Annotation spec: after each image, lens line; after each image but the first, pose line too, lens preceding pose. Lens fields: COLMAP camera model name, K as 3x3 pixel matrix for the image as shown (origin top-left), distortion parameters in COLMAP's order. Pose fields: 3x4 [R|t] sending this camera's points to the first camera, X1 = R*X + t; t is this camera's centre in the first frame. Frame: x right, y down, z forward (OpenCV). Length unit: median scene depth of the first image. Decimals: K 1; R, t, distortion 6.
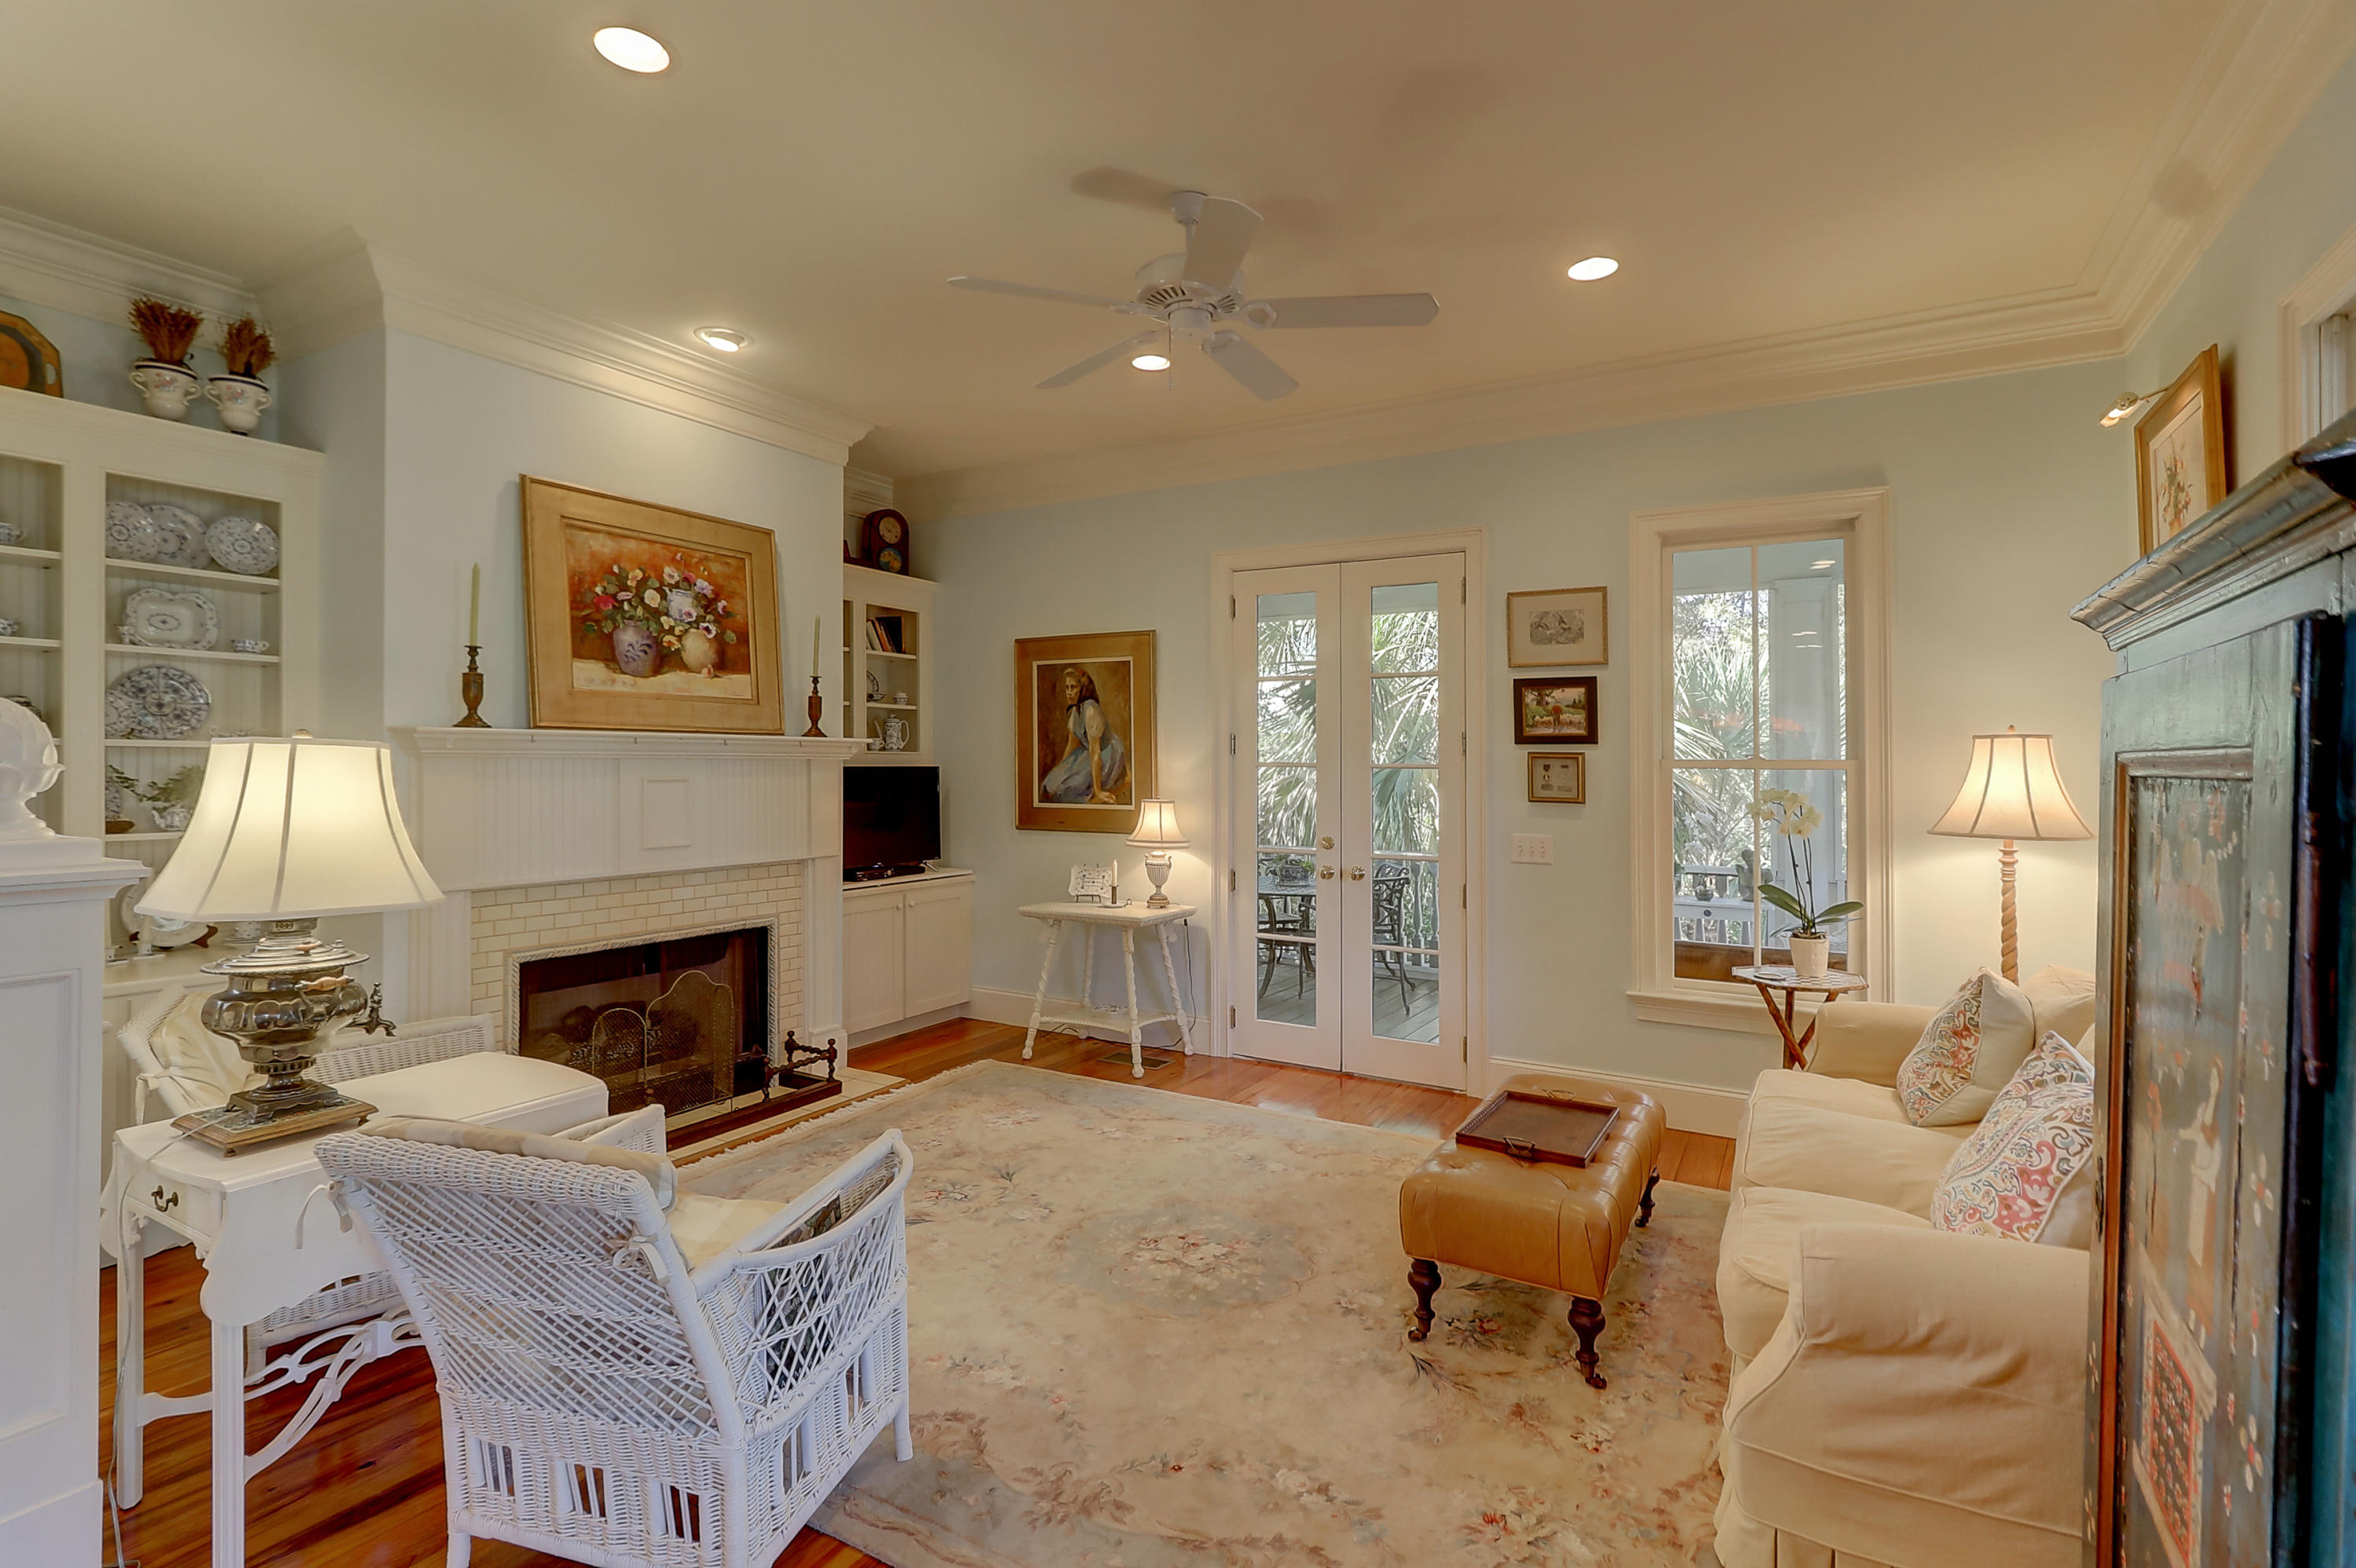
lens RADIAL K [[1072.8, 0, 1153.7], [0, 1072.8, 763.7], [0, 0, 1]] dist [0.001130, -0.002337]
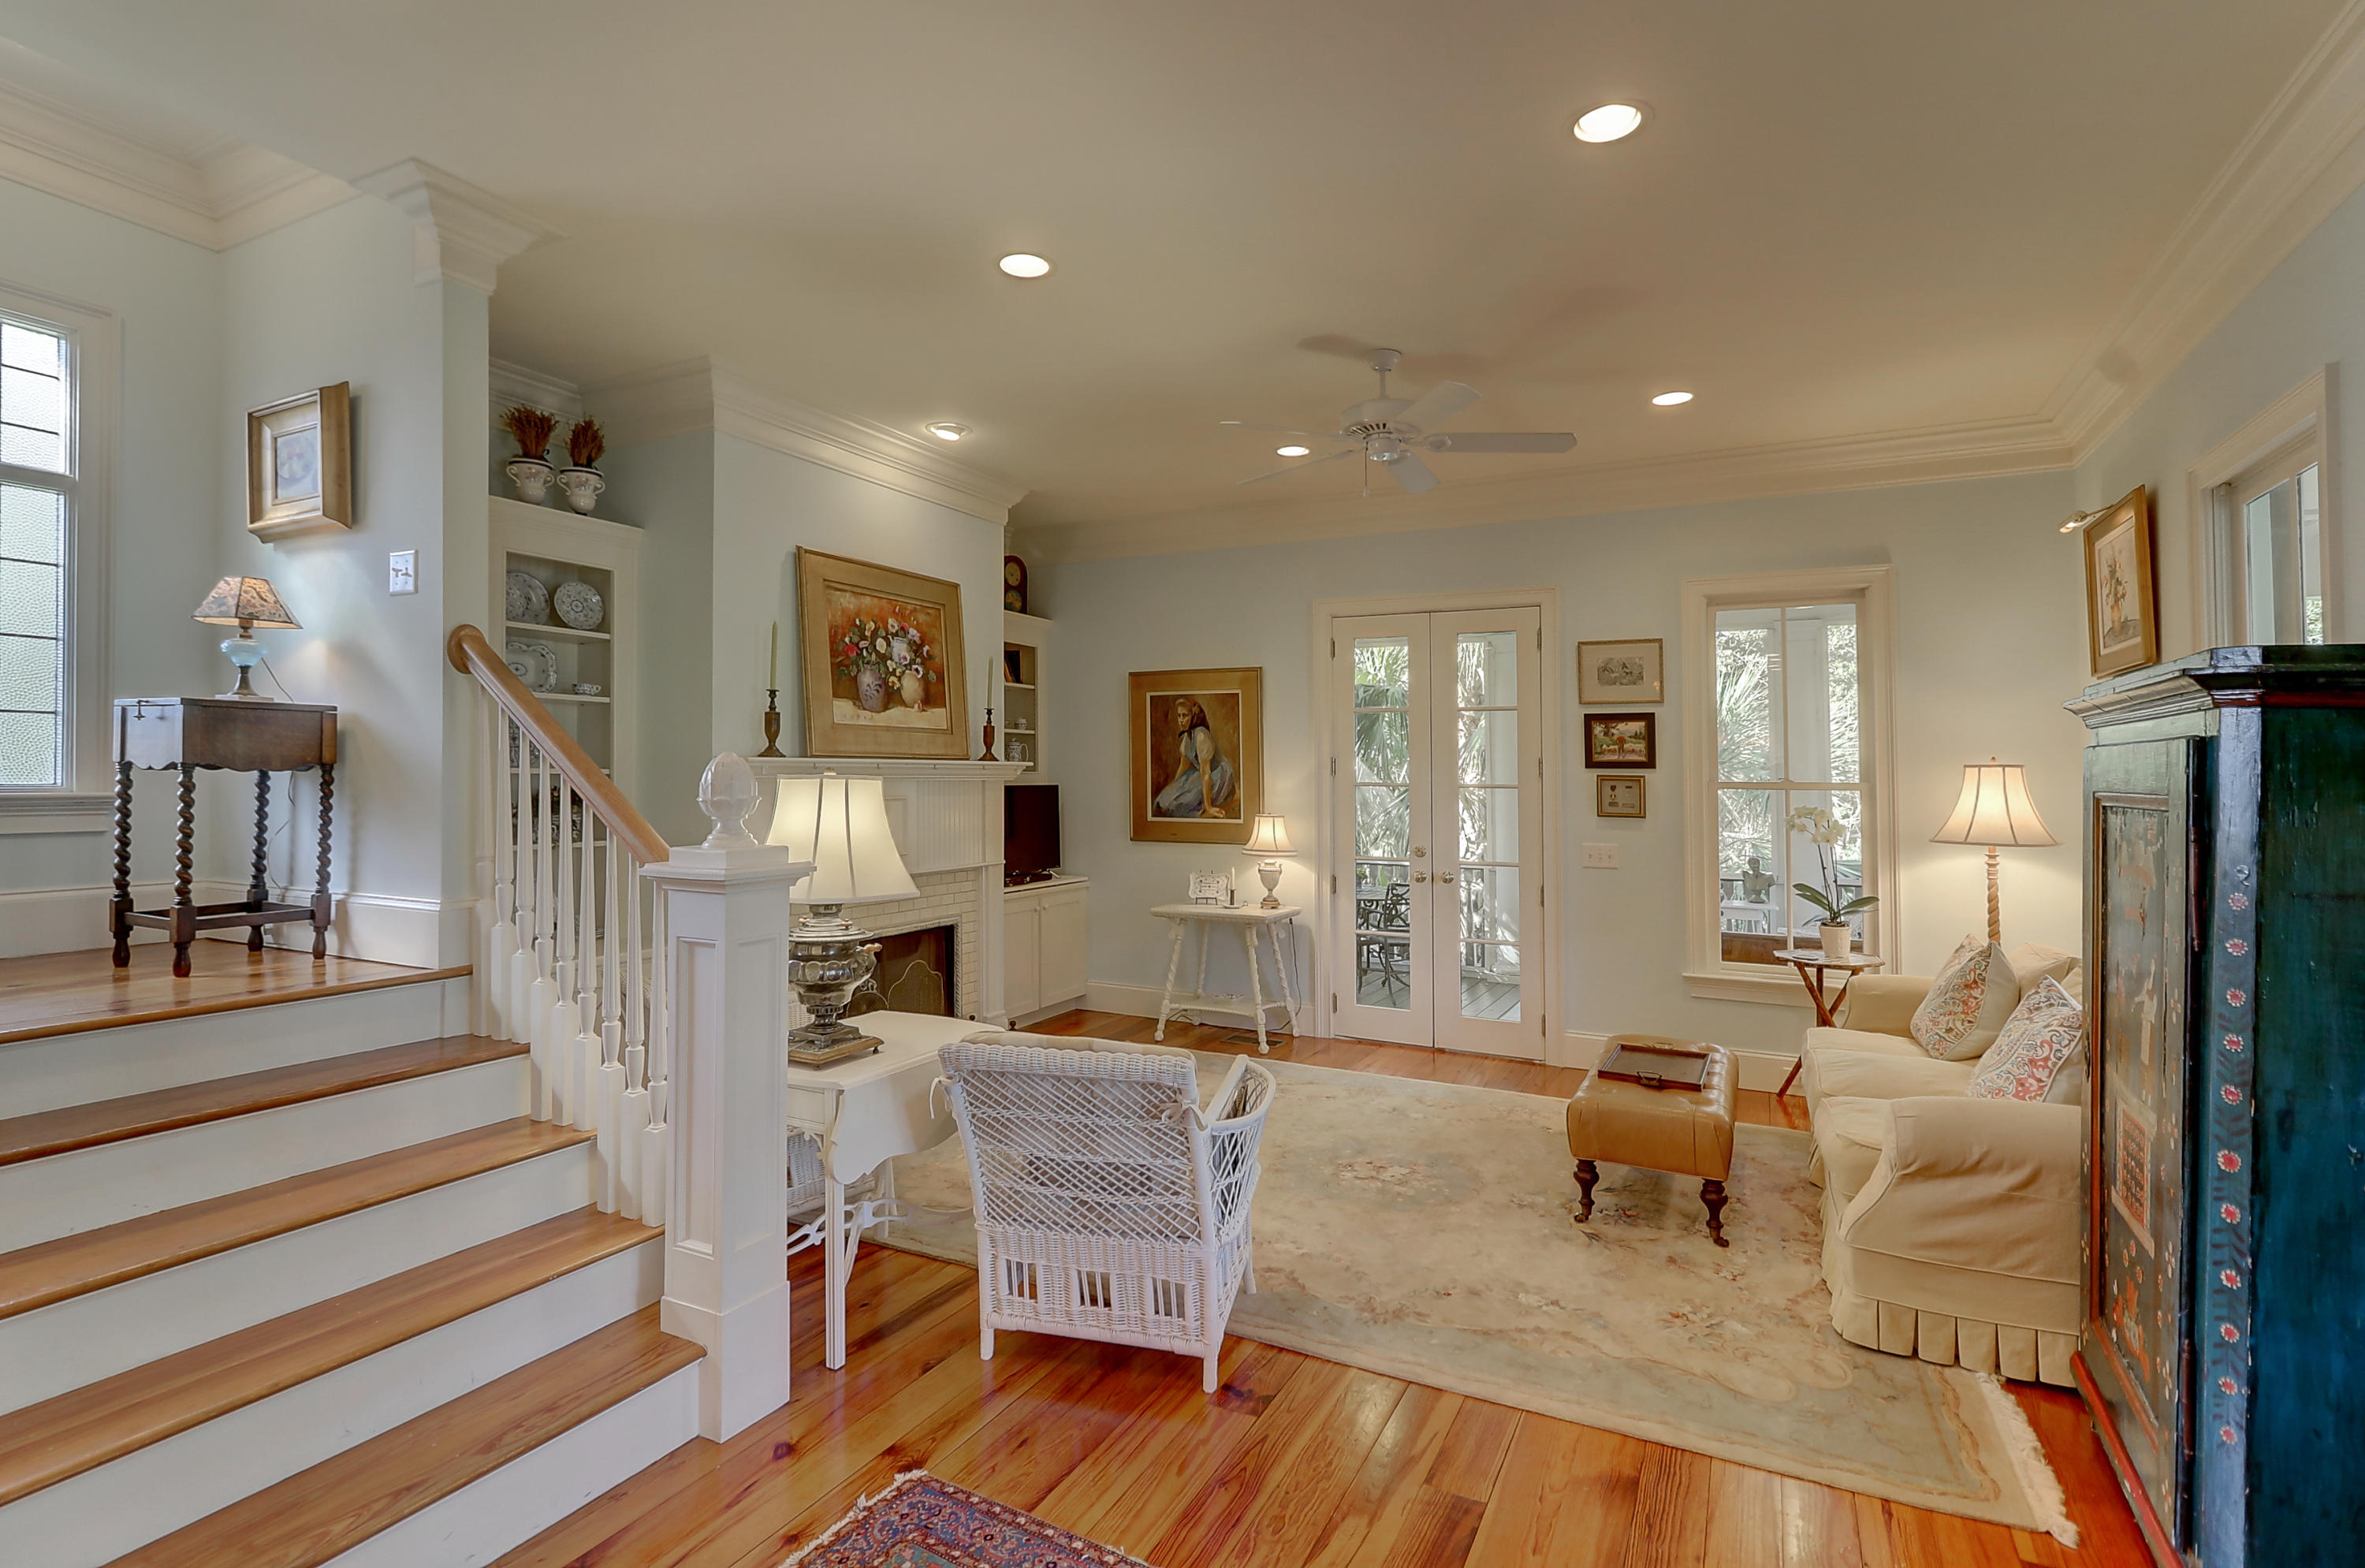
lens RADIAL K [[1098.5, 0, 1152.5], [0, 1098.5, 755.6], [0, 0, 1]] dist [0.002751, -0.002990]
pose [[0.998896, 0.001453, 0.046949, -0.252832], [-0.000639, 0.999849, -0.017352, -0.013233], [-0.046967, 0.017303, 0.998747, -0.251578]]
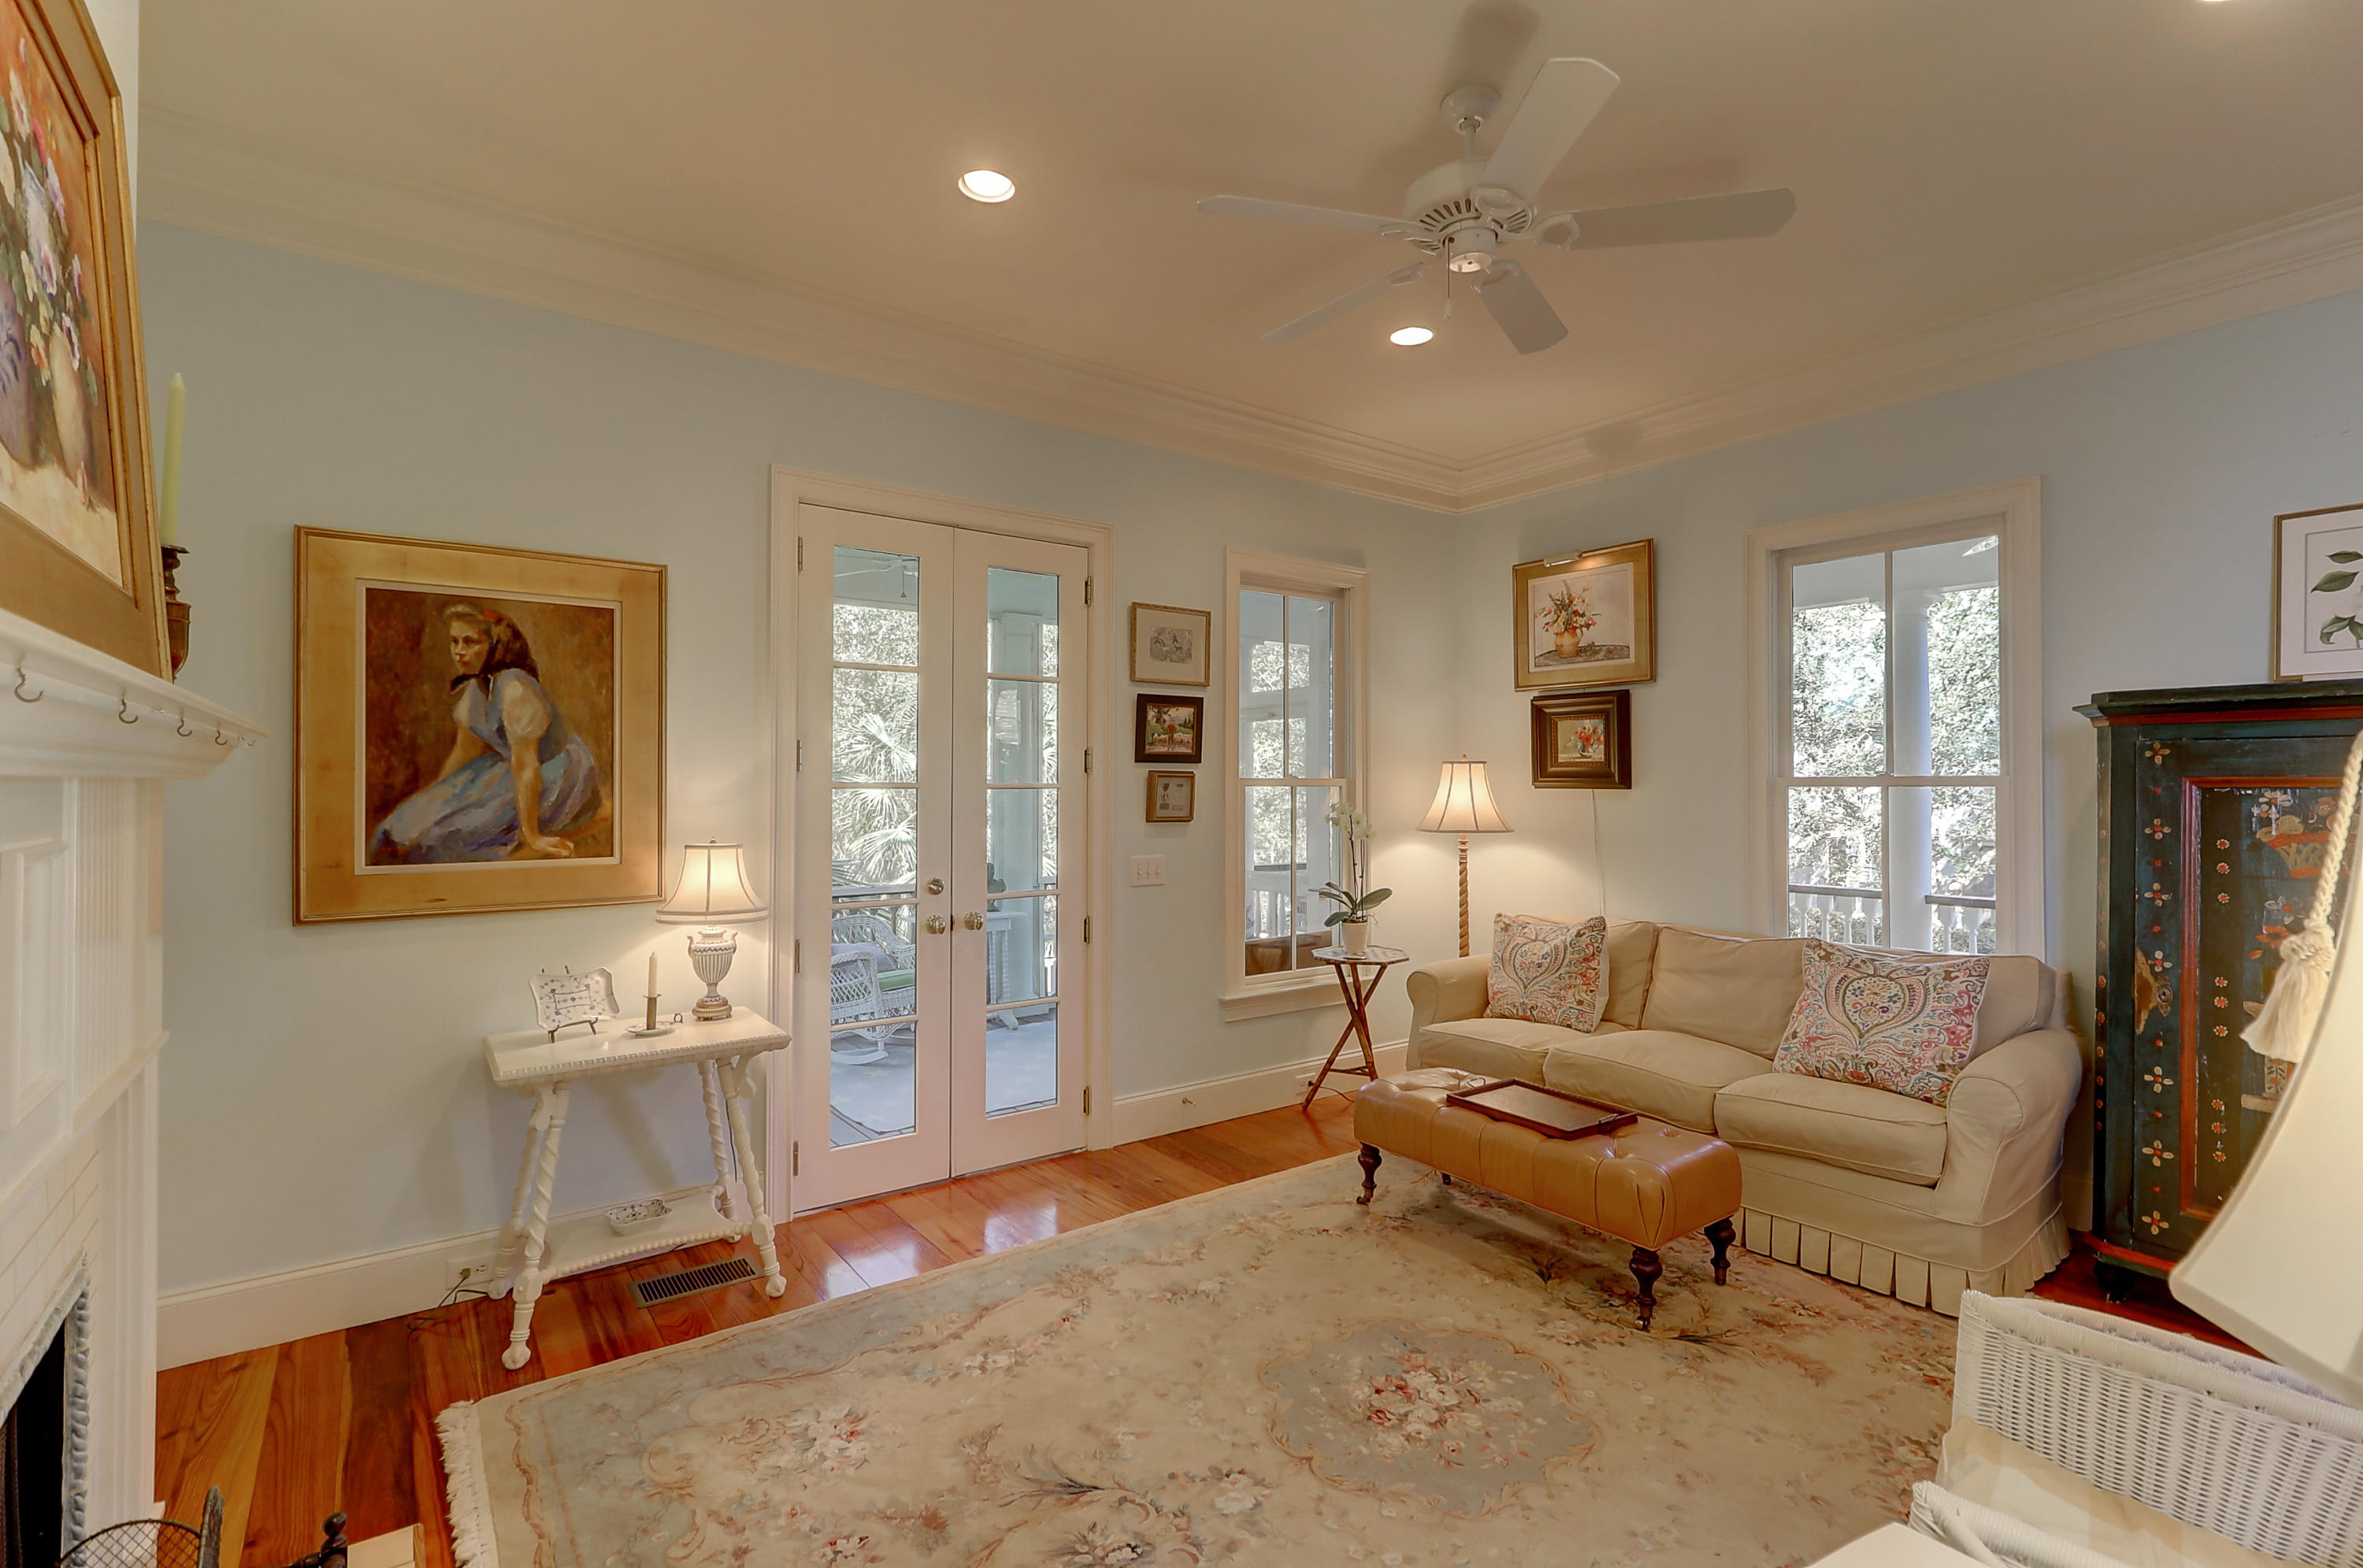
lens RADIAL K [[1097.5, 0, 1207.7], [0, 1097.5, 774.8], [0, 0, 1]] dist [0.002751, -0.002990]
pose [[0.392103, 0.001158, 0.919921, -0.663101], [0.001592, 0.999997, -0.001938, -0.006316], [-0.919920, 0.002224, 0.392100, 0.696103]]
